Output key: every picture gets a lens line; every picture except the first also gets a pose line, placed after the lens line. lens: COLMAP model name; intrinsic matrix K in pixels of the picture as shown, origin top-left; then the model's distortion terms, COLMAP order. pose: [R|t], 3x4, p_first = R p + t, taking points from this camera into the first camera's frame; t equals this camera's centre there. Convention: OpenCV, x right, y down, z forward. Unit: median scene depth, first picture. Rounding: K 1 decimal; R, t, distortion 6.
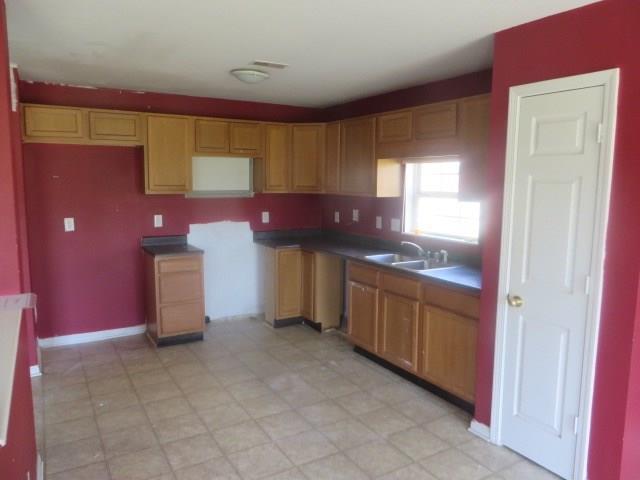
lens RADIAL K [[482.9, 0, 320.0], [0, 482.9, 240.0], [0, 0, 1]] dist [-0.026612, 0.000085]
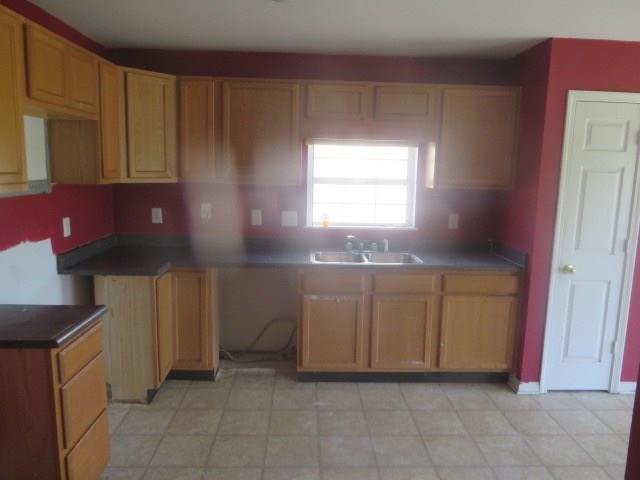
lens RADIAL K [[482.9, 0, 320.0], [0, 482.9, 240.0], [0, 0, 1]] dist [-0.026612, 0.000085]
pose [[0.478335, -0.126358, 0.869039, -0.689682], [0.091080, 0.991396, 0.094017, -0.086475], [-0.873441, 0.034180, 0.485728, 0.703217]]
